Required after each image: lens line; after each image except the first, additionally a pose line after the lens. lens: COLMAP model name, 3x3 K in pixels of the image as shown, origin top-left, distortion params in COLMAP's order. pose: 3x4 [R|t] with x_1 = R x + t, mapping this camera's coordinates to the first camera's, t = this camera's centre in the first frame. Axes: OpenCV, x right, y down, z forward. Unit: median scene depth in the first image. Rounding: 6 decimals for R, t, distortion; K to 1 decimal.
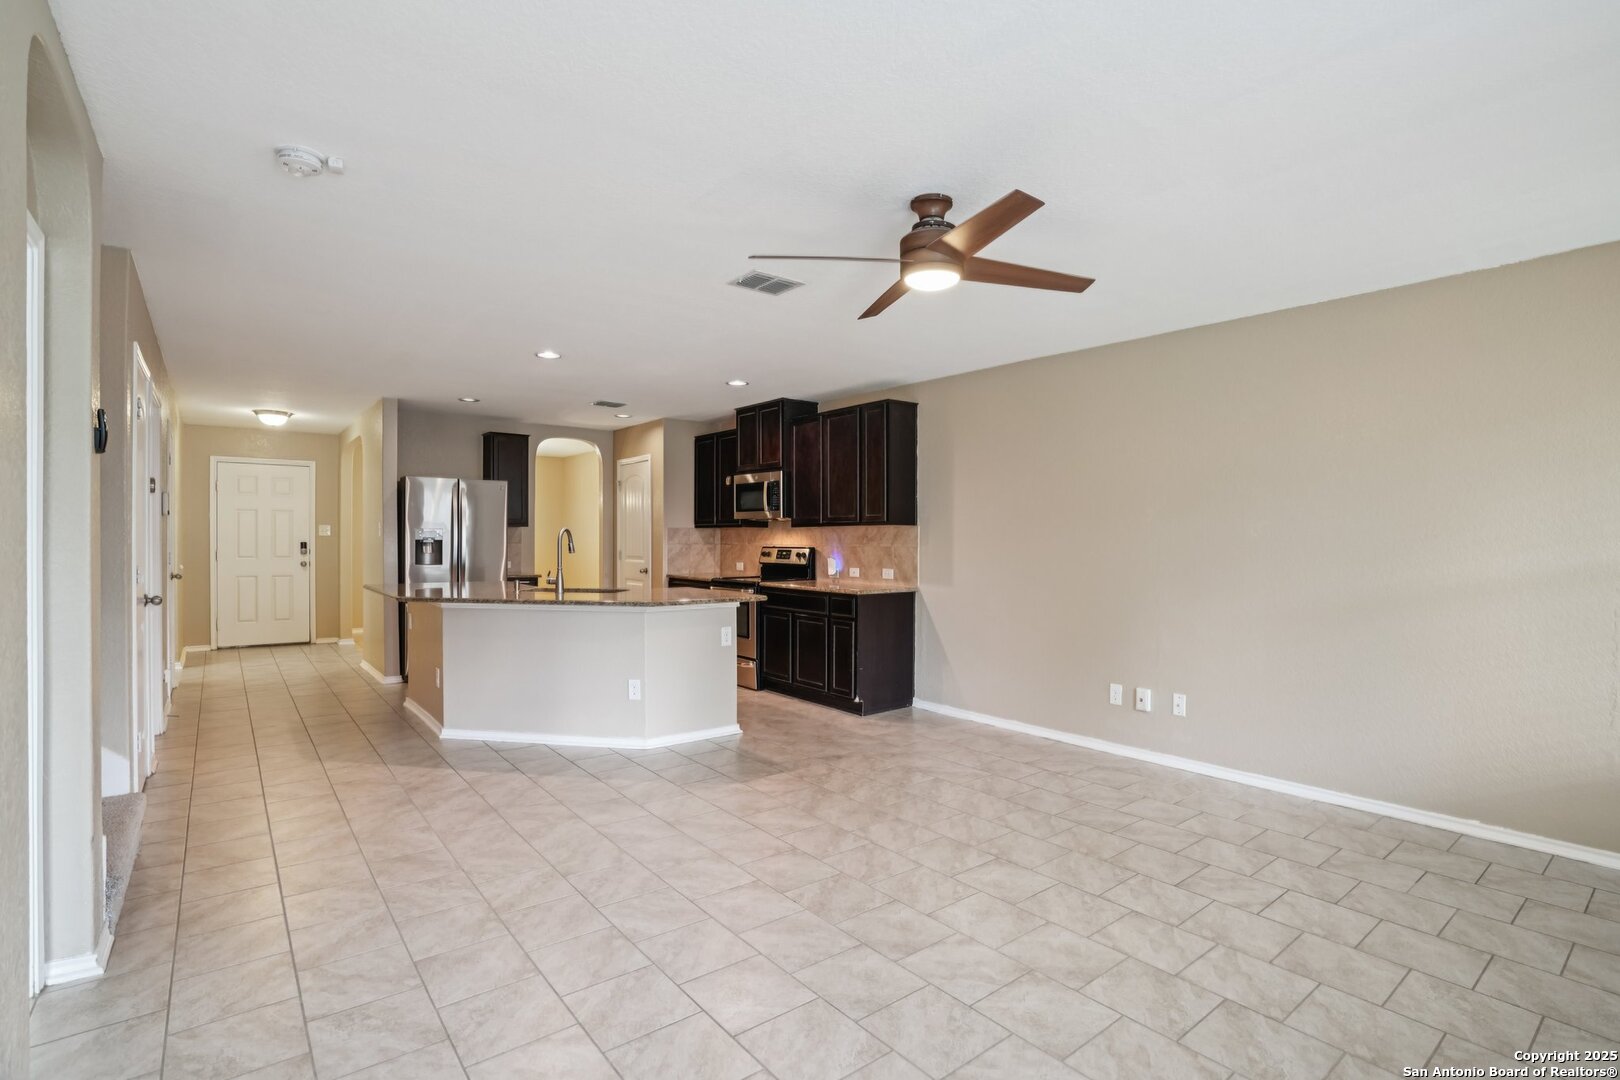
lens RADIAL K [[783.1, 0, 811.5], [0, 783.1, 544.7], [0, 0, 1]] dist [-0.054080, 0.004889]
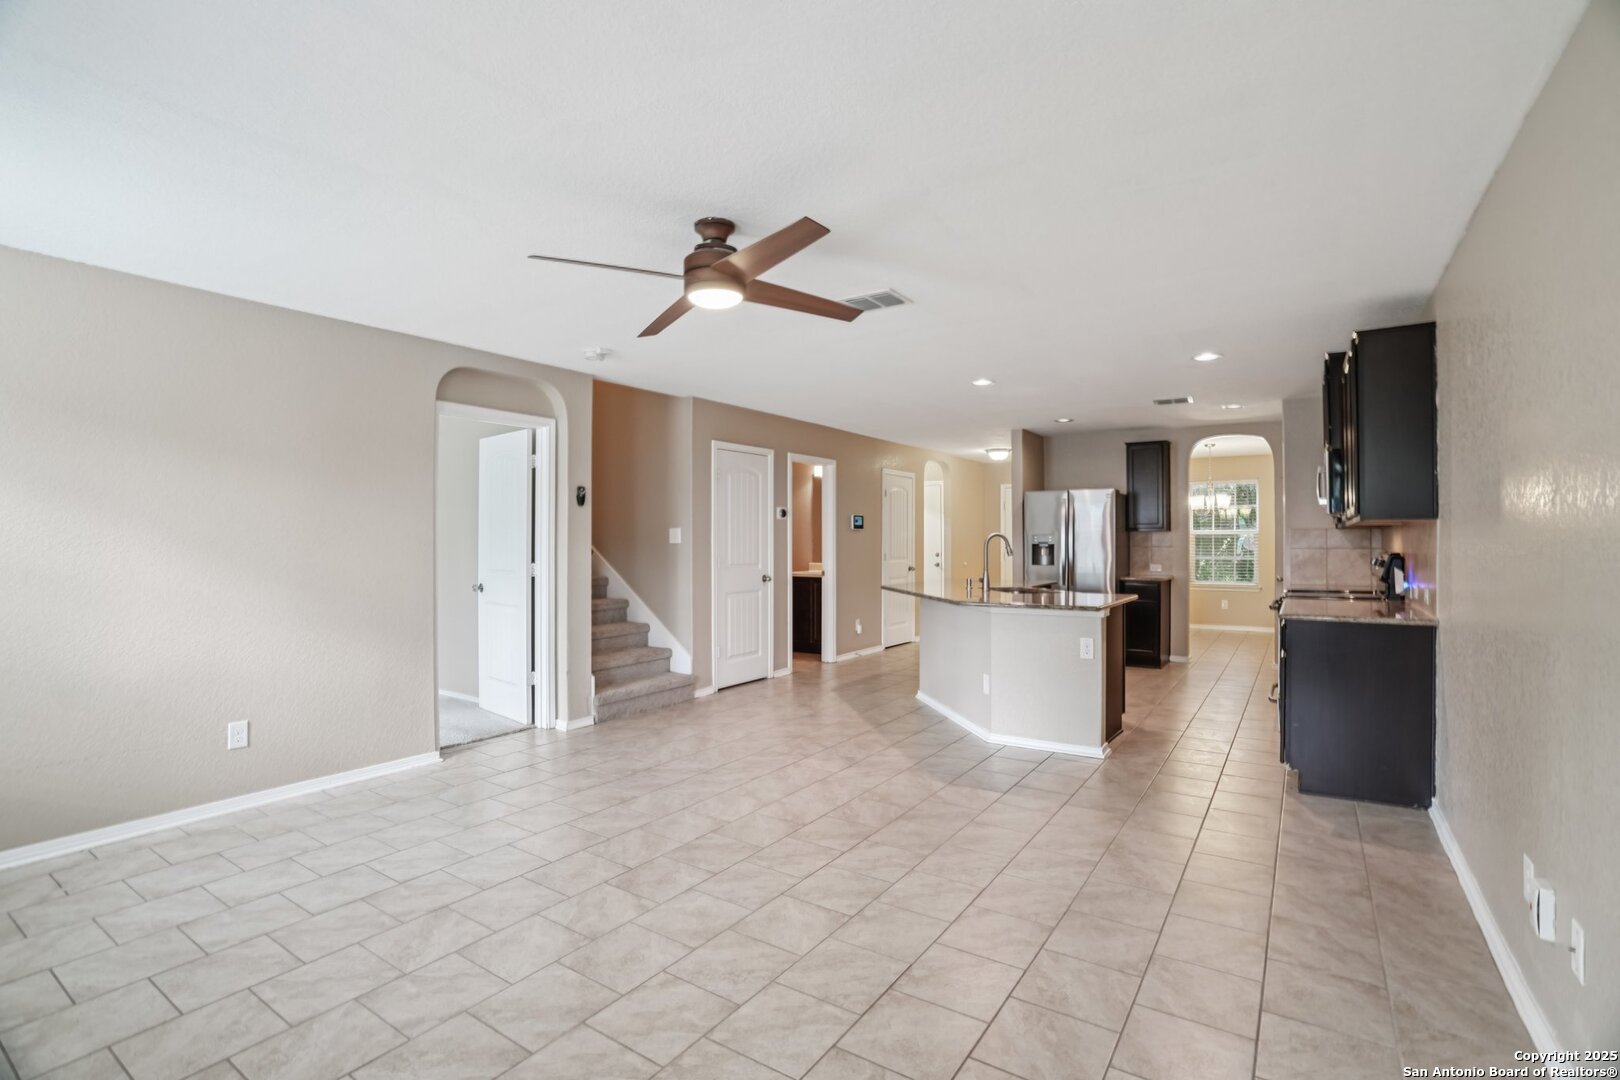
lens RADIAL K [[740.3, 0, 835.5], [0, 740.3, 537.4], [0, 0, 1]] dist [-0.053366, 0.009425]
pose [[0.319117, -0.011243, -0.947649, 1.002042], [-0.003558, 0.999908, -0.013061, -0.001196], [0.947709, 0.007540, 0.319047, 0.724415]]
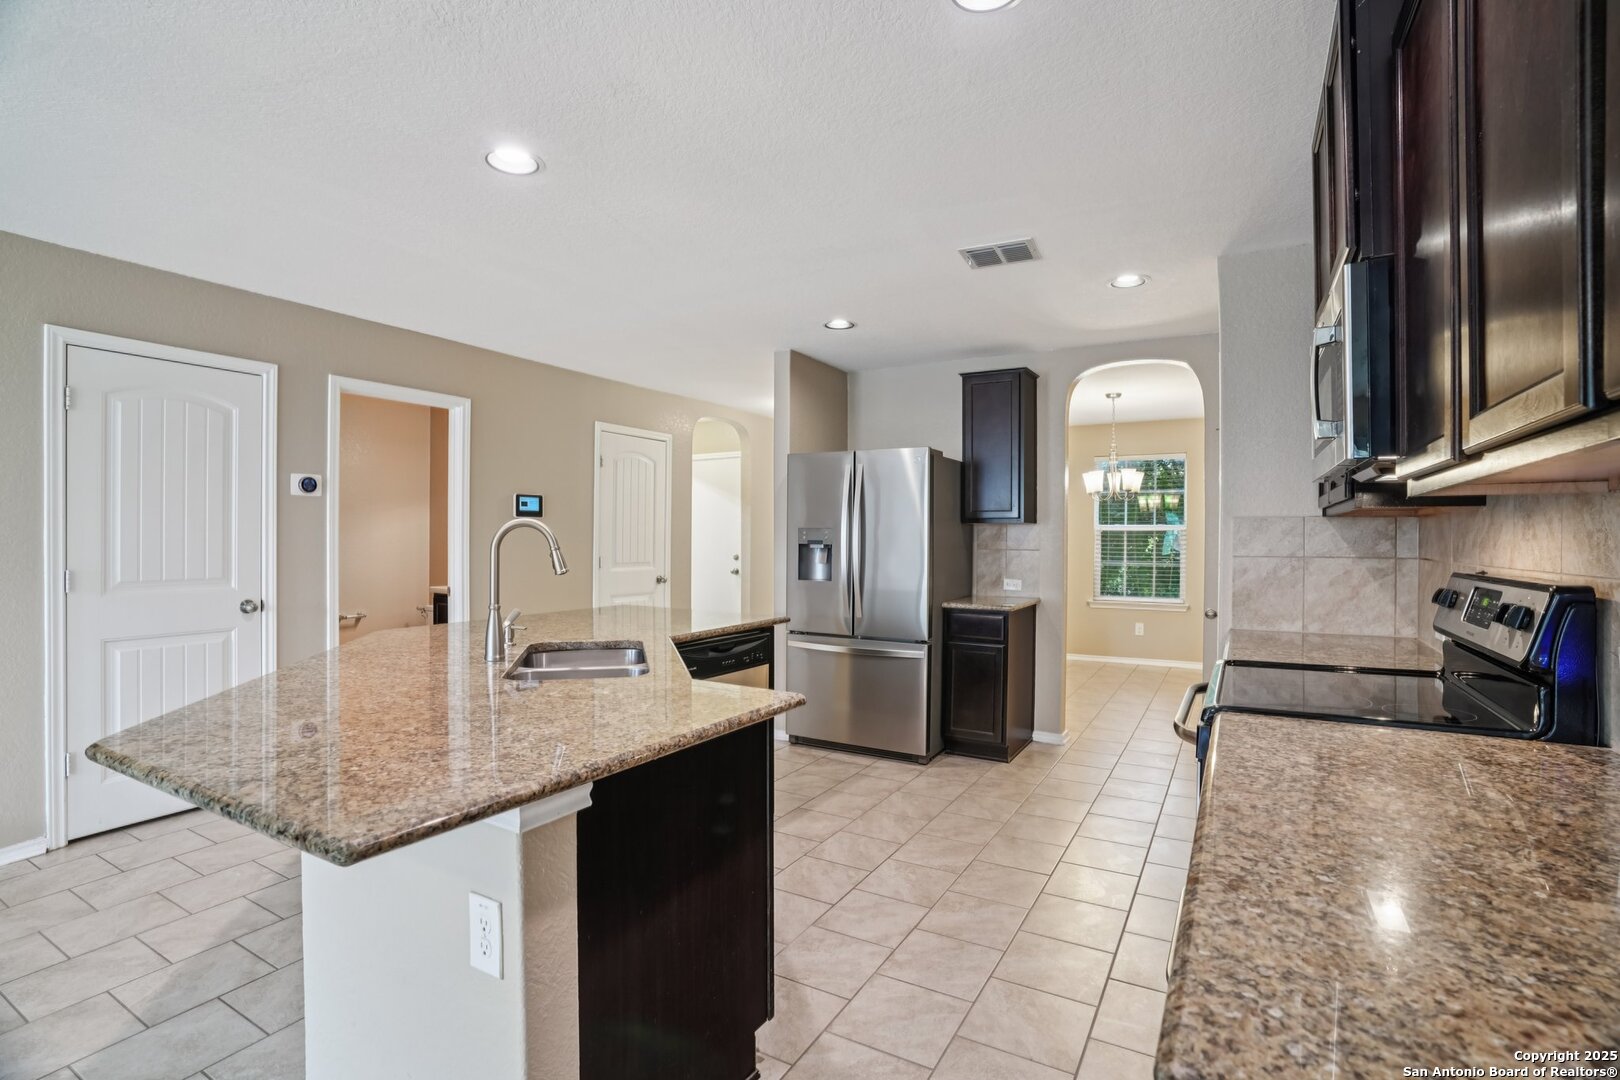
lens RADIAL K [[740.3, 0, 836.9], [0, 740.3, 540.2], [0, 0, 1]] dist [-0.053366, 0.009425]
pose [[0.381154, -0.001969, -0.924509, 0.237521], [-0.008768, 0.999945, -0.005745, -0.013665], [0.924470, 0.010296, 0.381116, 1.651761]]
